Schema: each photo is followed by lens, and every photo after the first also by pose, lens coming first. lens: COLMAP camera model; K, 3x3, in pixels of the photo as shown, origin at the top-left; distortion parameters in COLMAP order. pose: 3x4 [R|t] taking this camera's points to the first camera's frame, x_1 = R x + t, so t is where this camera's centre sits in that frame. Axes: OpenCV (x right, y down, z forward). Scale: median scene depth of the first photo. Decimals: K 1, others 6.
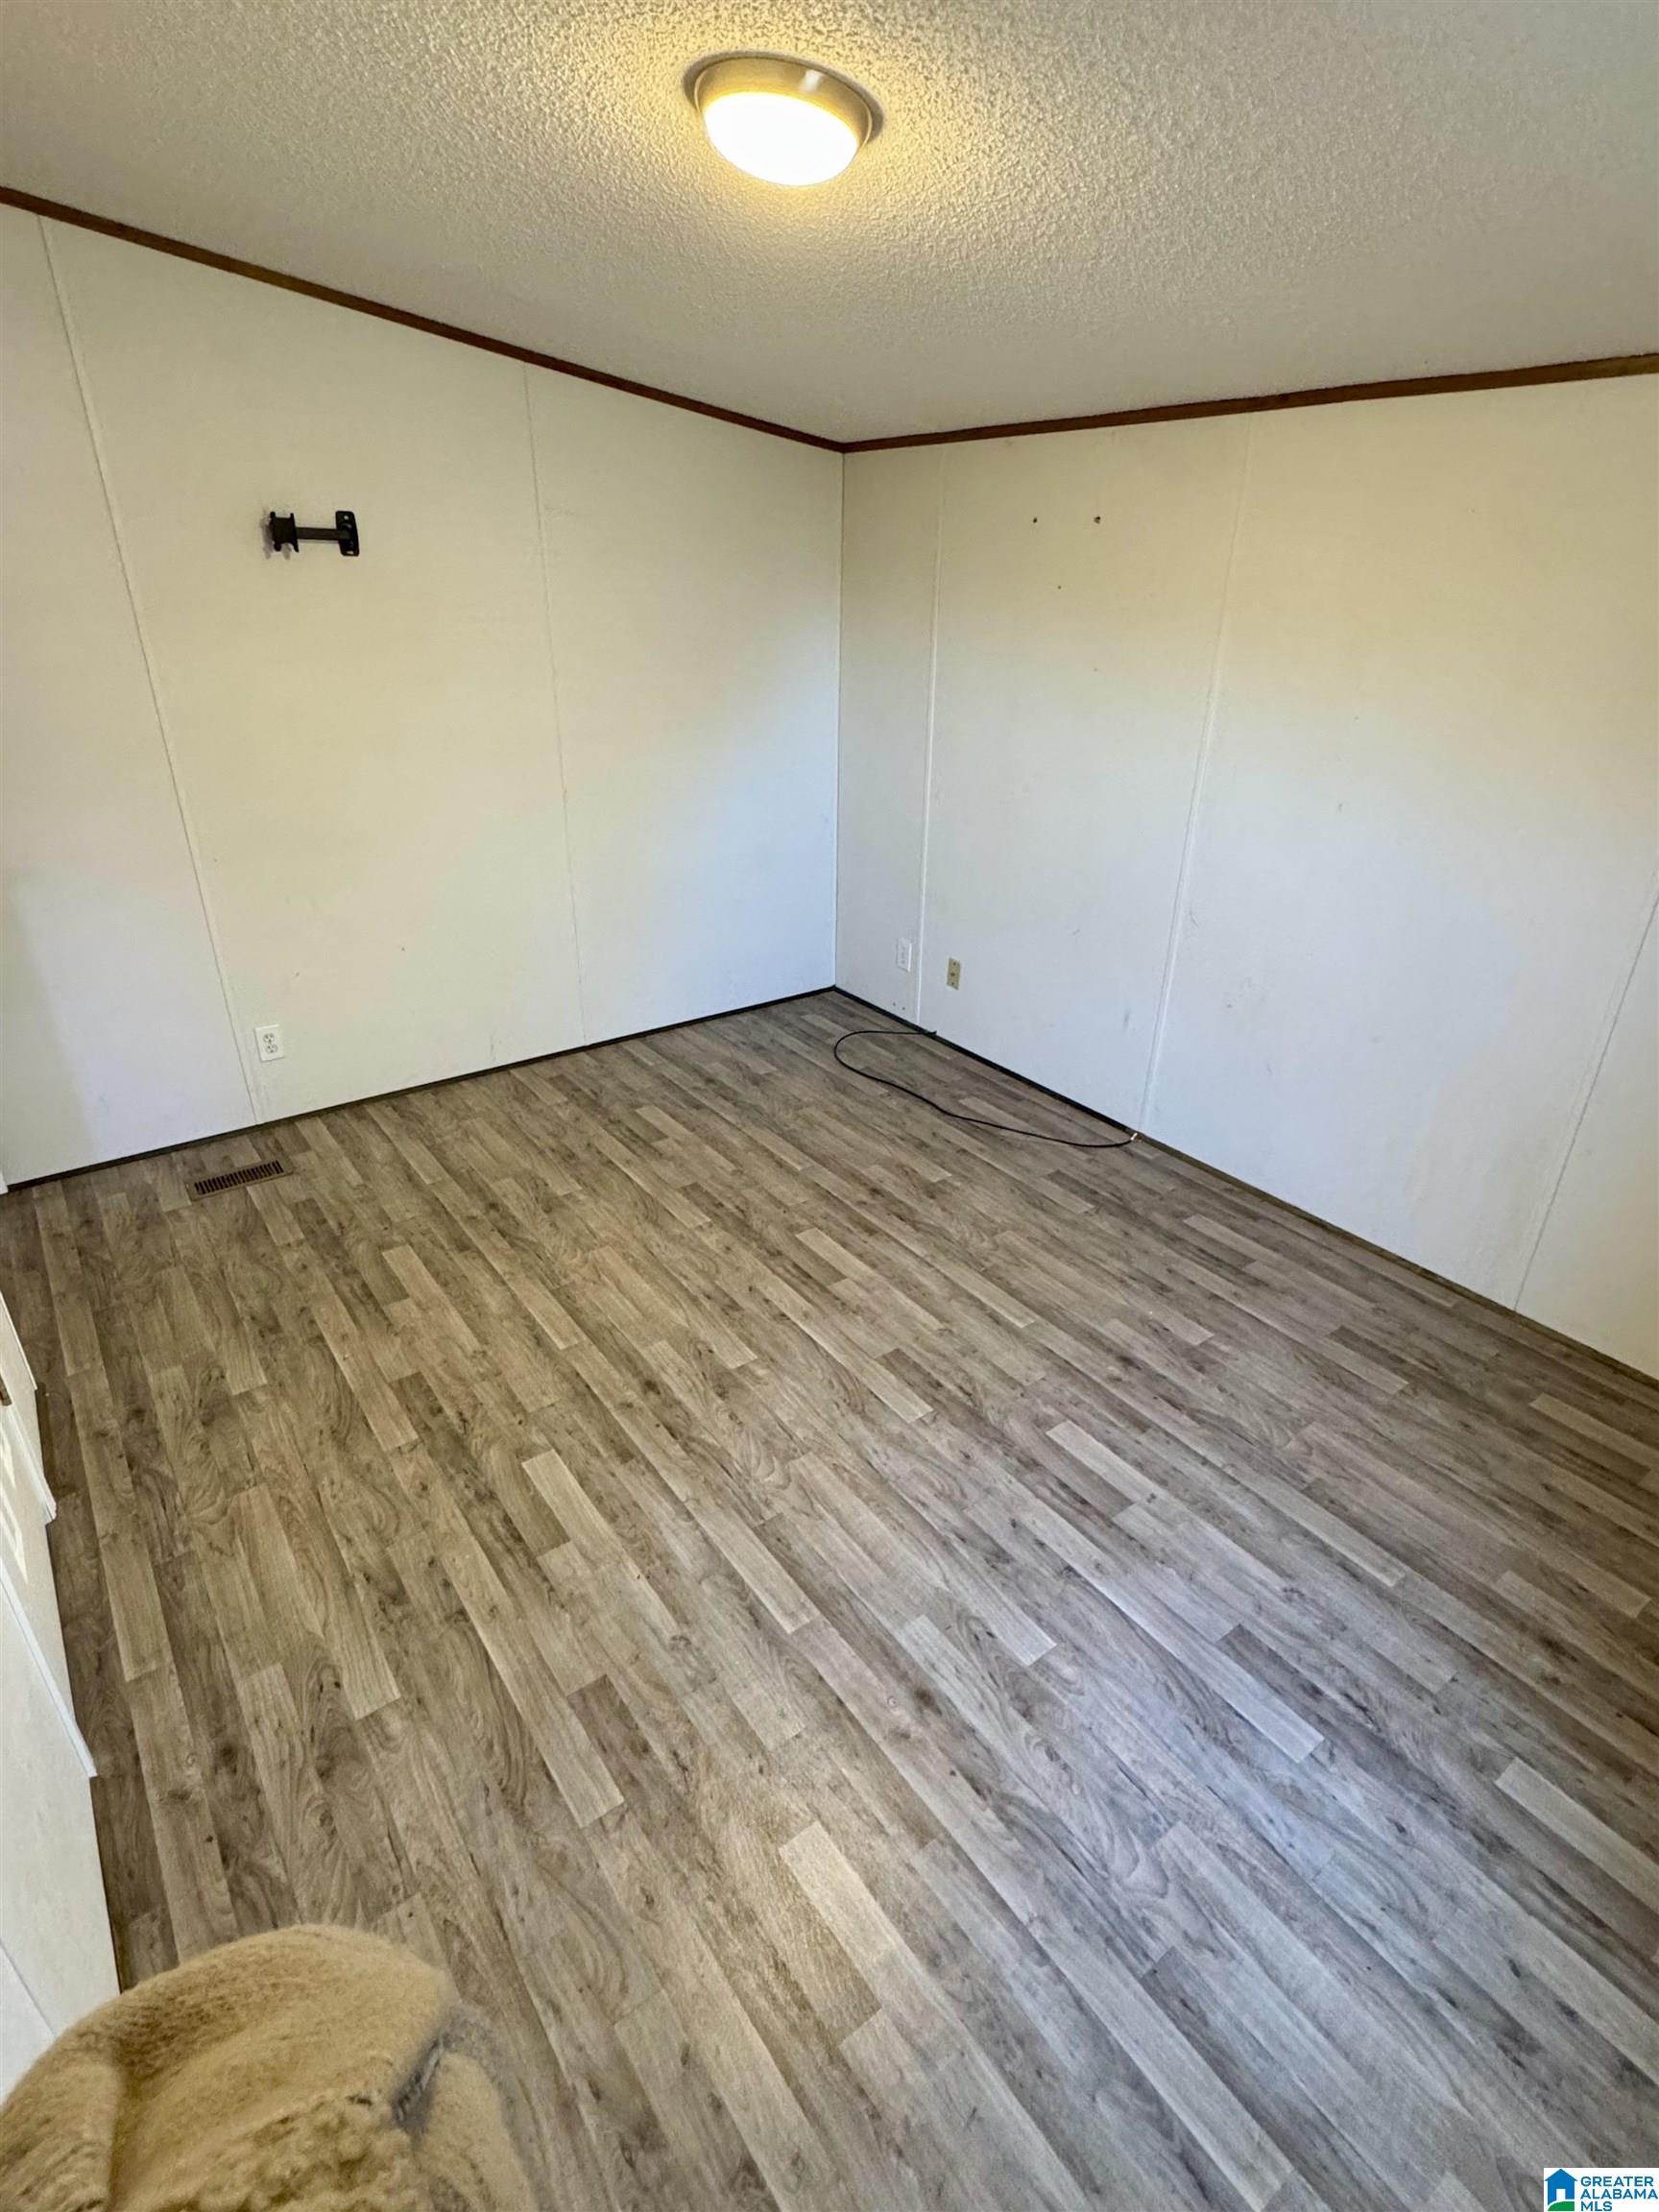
lens RADIAL K [[1124.8, 0, 825.8], [0, 1124.8, 1107.5], [0, 0, 1]] dist [-0.004483, 0.002310]
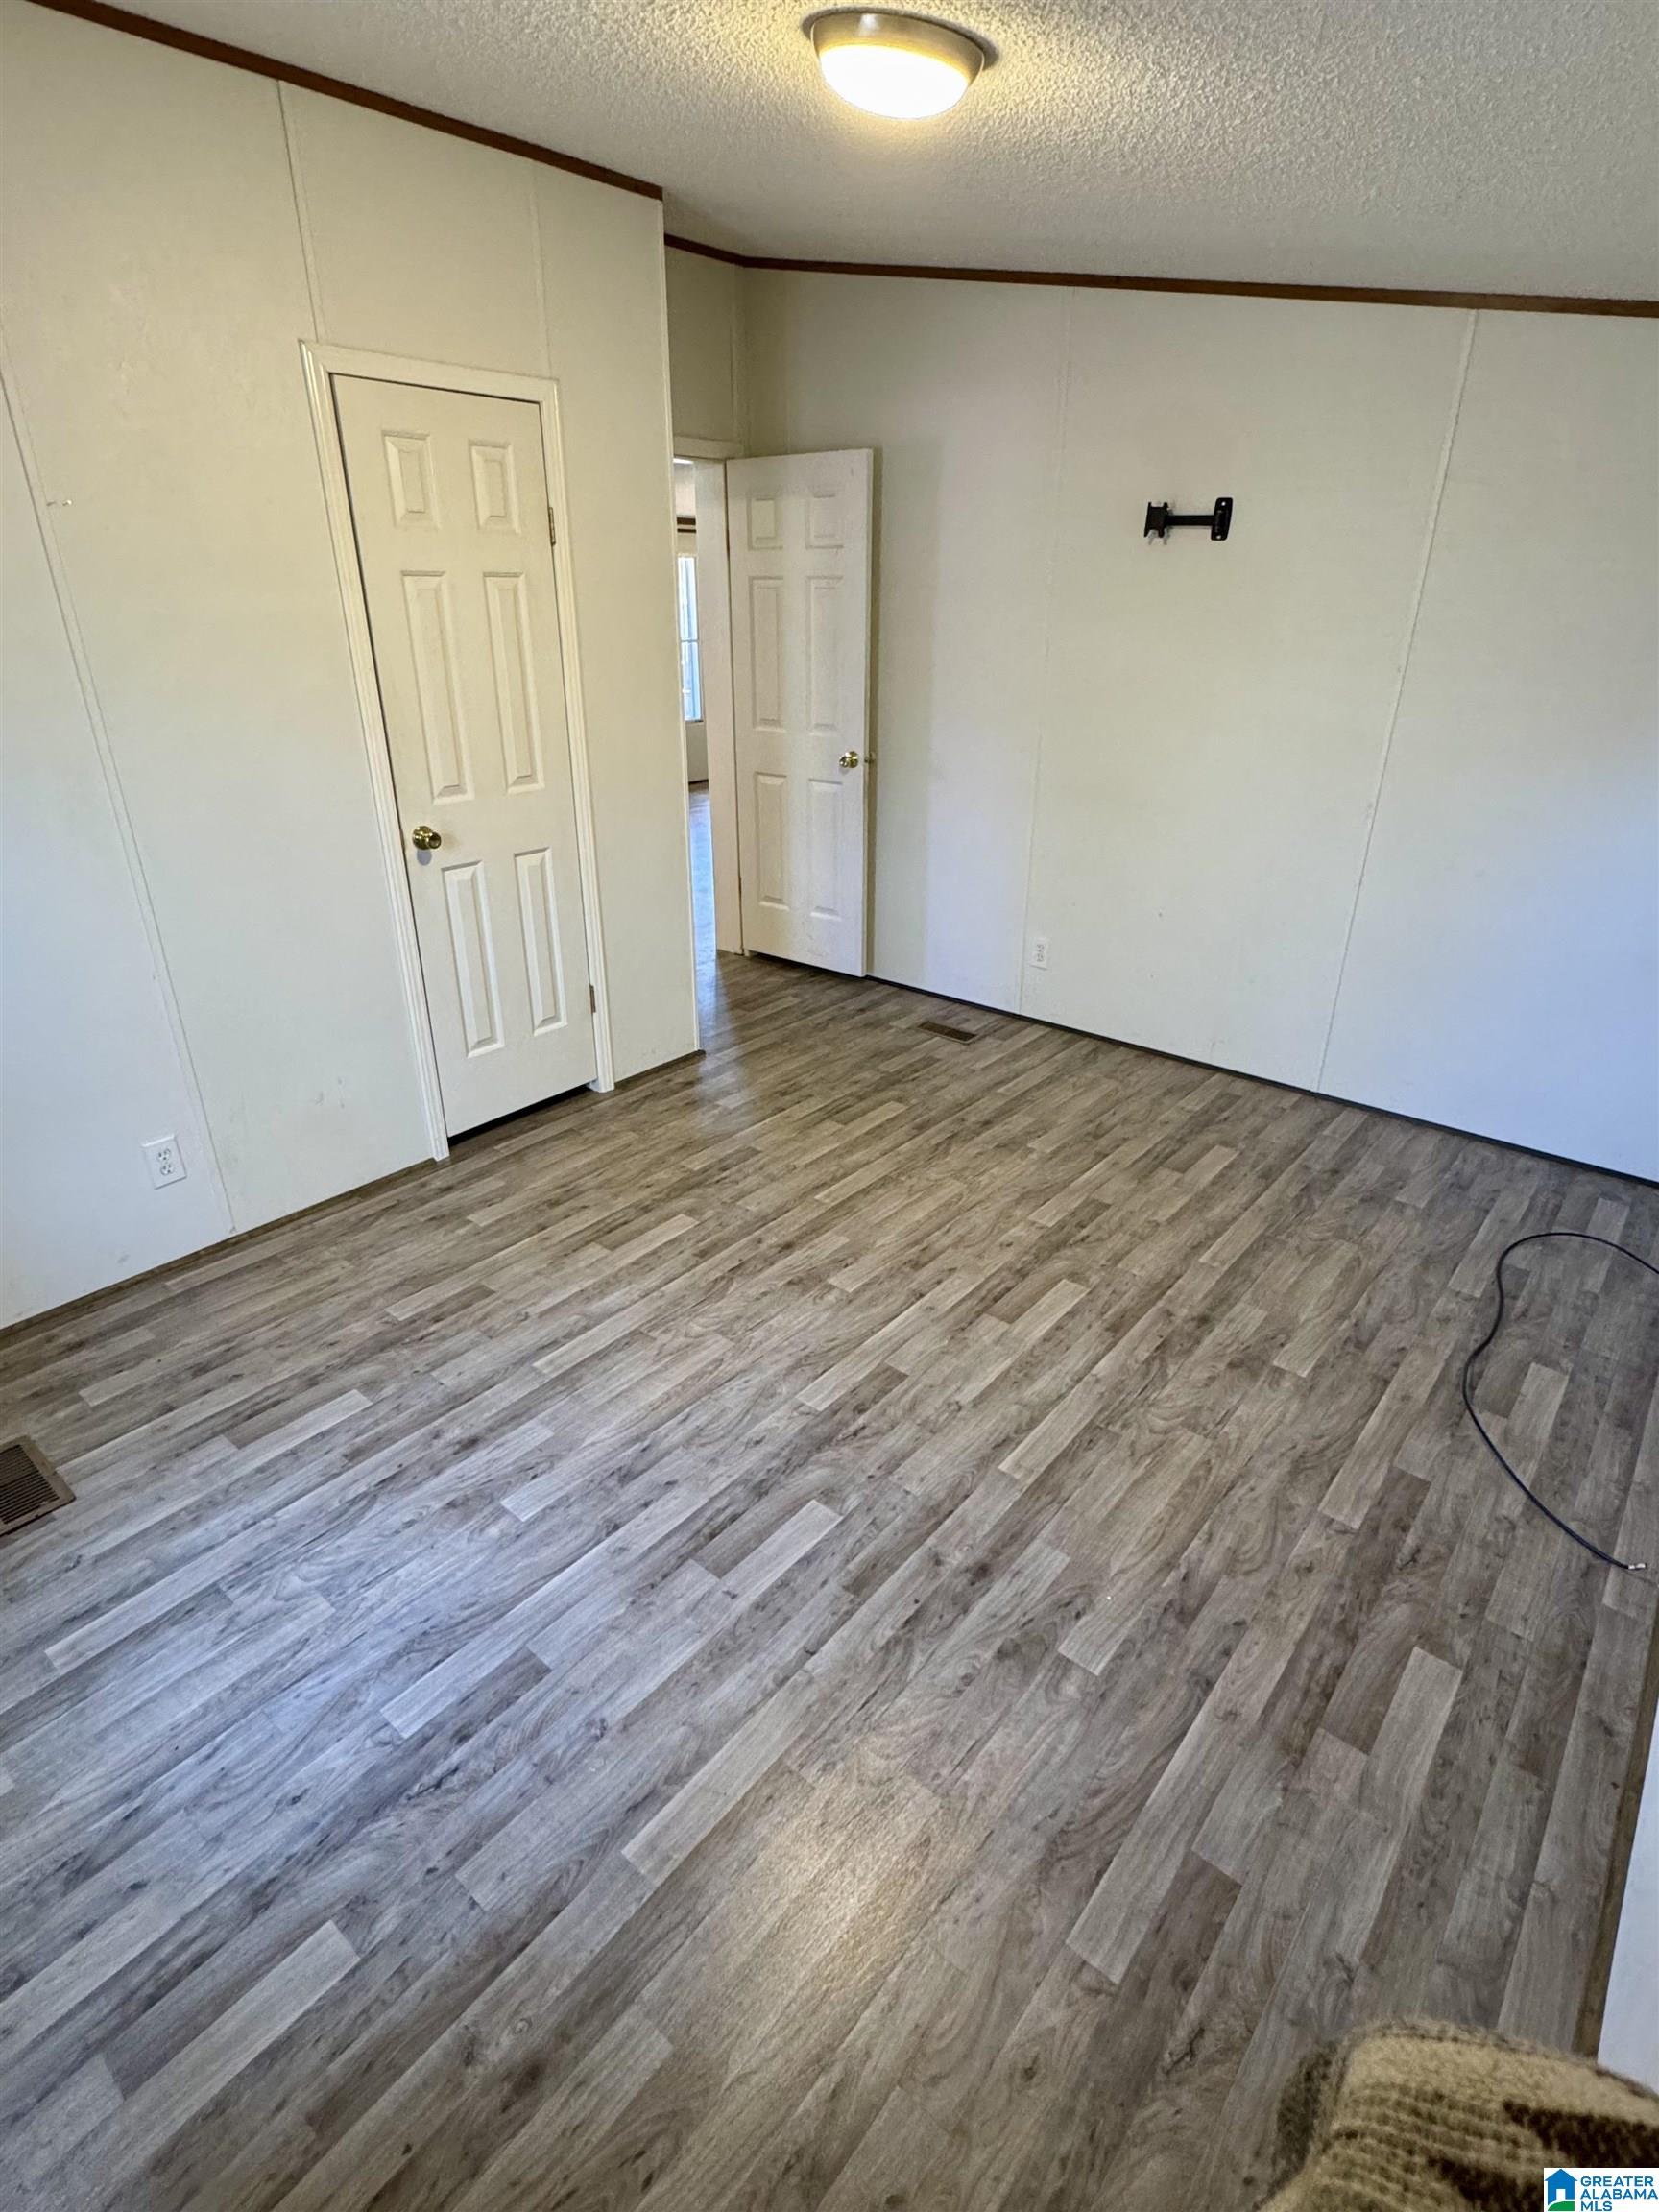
lens RADIAL K [[1124.8, 0, 825.8], [0, 1124.8, 1107.5], [0, 0, 1]] dist [-0.004483, 0.002310]
pose [[0.241604, 0.400667, -0.883795, 0.747838], [-0.430913, 0.860349, 0.272239, -0.186222], [0.869449, 0.315065, 0.380516, 0.519679]]
